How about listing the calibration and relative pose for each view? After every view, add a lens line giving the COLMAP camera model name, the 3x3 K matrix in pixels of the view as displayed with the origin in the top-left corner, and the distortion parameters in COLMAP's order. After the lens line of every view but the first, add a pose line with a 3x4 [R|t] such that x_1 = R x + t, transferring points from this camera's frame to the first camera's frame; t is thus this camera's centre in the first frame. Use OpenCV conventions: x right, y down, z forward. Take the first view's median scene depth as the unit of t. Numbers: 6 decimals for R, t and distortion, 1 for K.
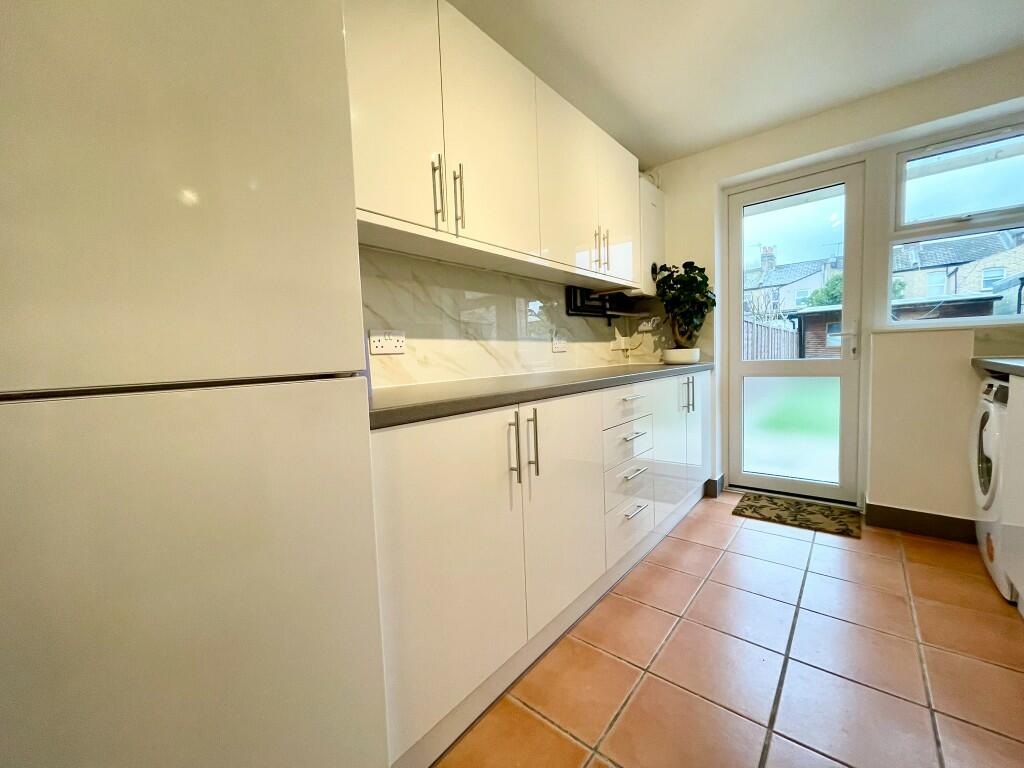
lens RADIAL K [[413.6, 0, 513.0], [0, 413.6, 385.5], [0, 0, 1]] dist [-0.000908, -0.000300]
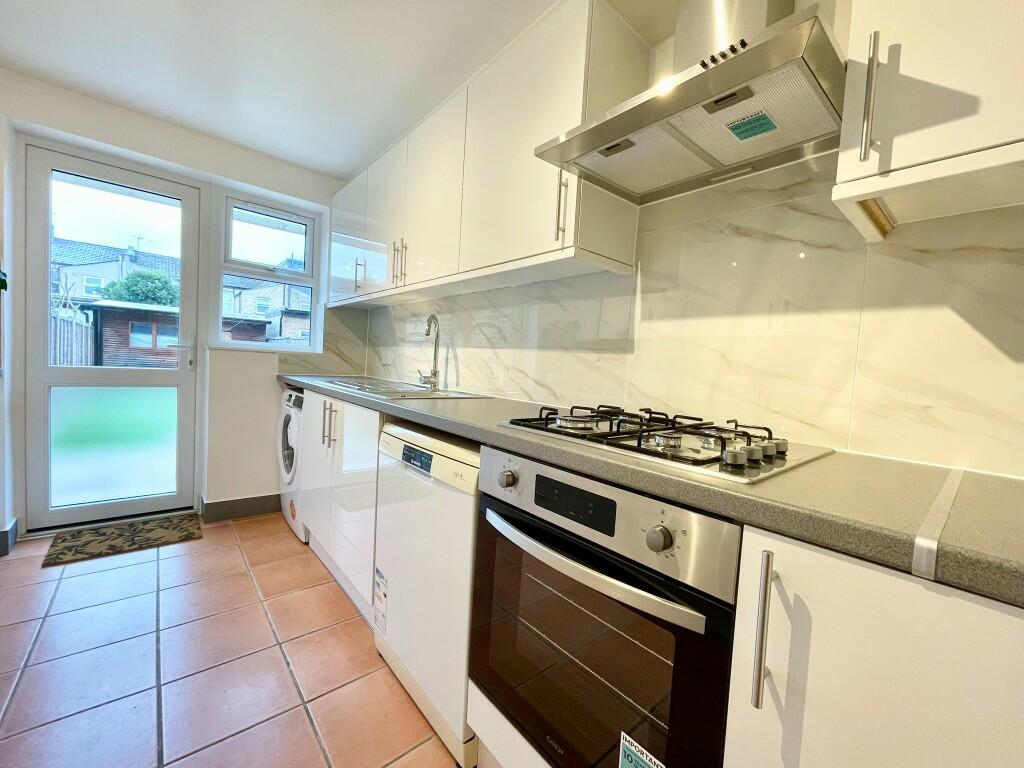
lens RADIAL K [[413.6, 0, 512.2], [0, 413.6, 386.3], [0, 0, 1]] dist [-0.000908, -0.000300]
pose [[0.163478, -0.004331, 0.986538, -0.085460], [0.005372, 0.999979, 0.003500, -0.023829], [-0.986532, 0.004728, 0.163498, 0.015891]]
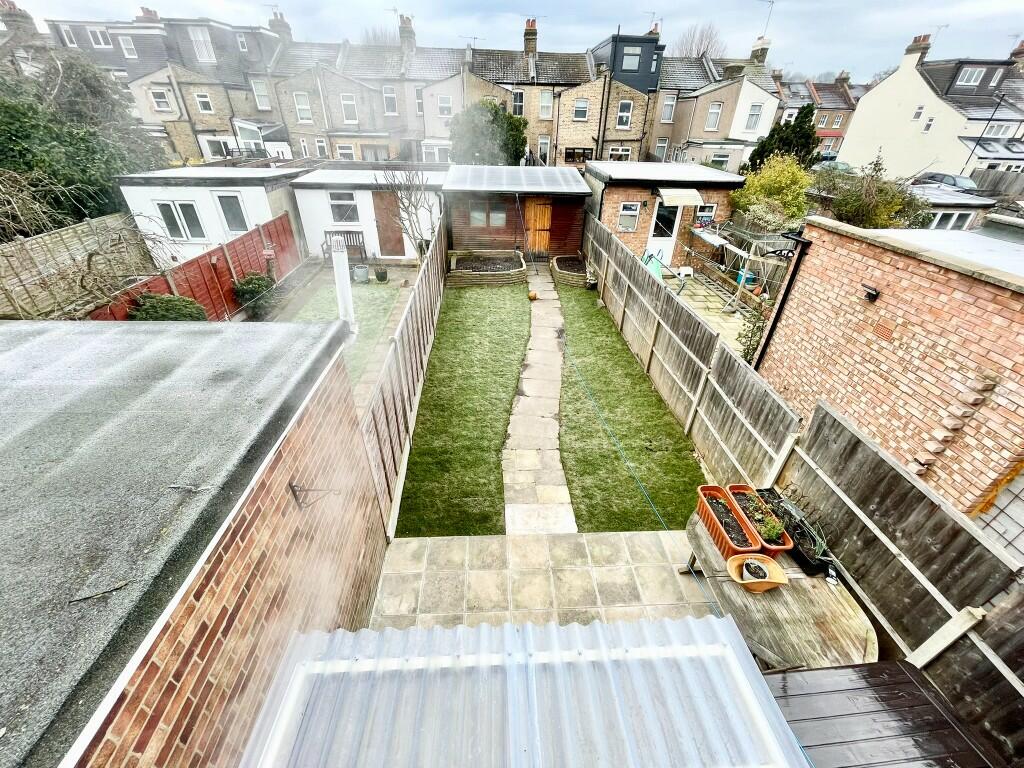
lens RADIAL K [[413.6, 0, 512.7], [0, 413.6, 383.5], [0, 0, 1]] dist [-0.000908, -0.000300]
pose [[0.736706, -0.320226, 0.595583, 0.758744], [-0.004058, 0.878653, 0.477444, -1.280809], [-0.676201, -0.354152, 0.646010, 0.976630]]
